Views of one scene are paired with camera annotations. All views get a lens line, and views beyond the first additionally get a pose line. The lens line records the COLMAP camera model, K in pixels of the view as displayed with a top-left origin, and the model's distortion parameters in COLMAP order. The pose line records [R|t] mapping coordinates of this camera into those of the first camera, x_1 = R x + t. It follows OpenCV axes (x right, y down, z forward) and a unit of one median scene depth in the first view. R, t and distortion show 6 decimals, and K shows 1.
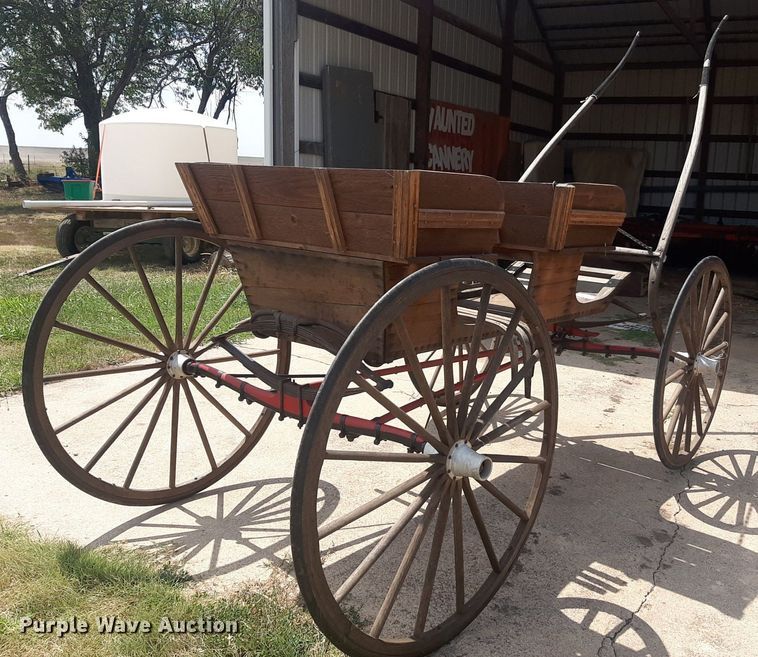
lens RADIAL K [[851.7, 0, 396.6], [0, 851.7, 327.2], [0, 0, 1]] dist [0.063255, 0.000000]
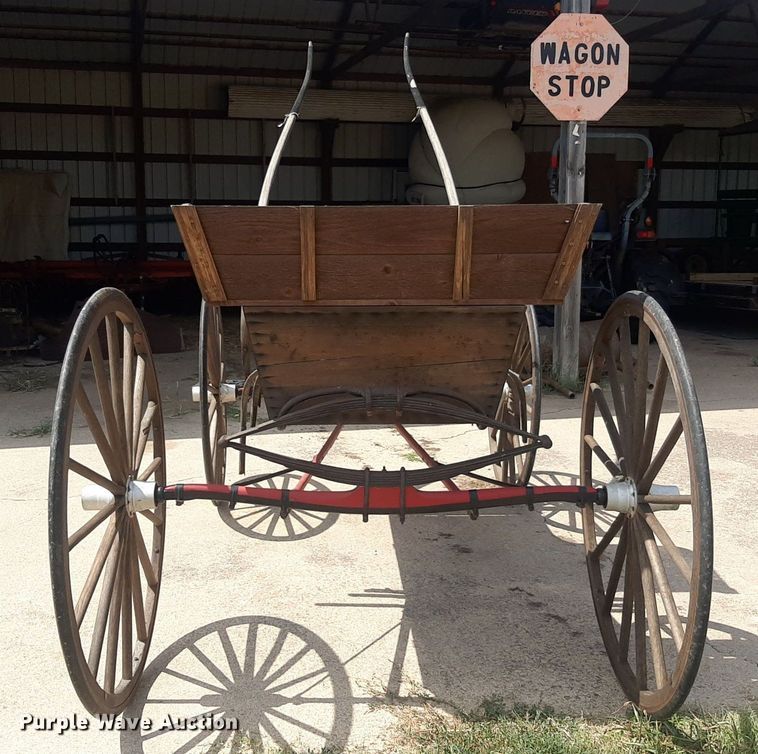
lens RADIAL K [[1130.1, 0, 376.5], [0, 1130.1, 374.9], [0, 0, 1]] dist [0.092000, 0.000000]
pose [[0.702019, -0.139608, 0.698340, -0.755332], [0.155459, 0.986990, 0.041036, -0.061166], [-0.694984, 0.079755, 0.714588, 0.200362]]
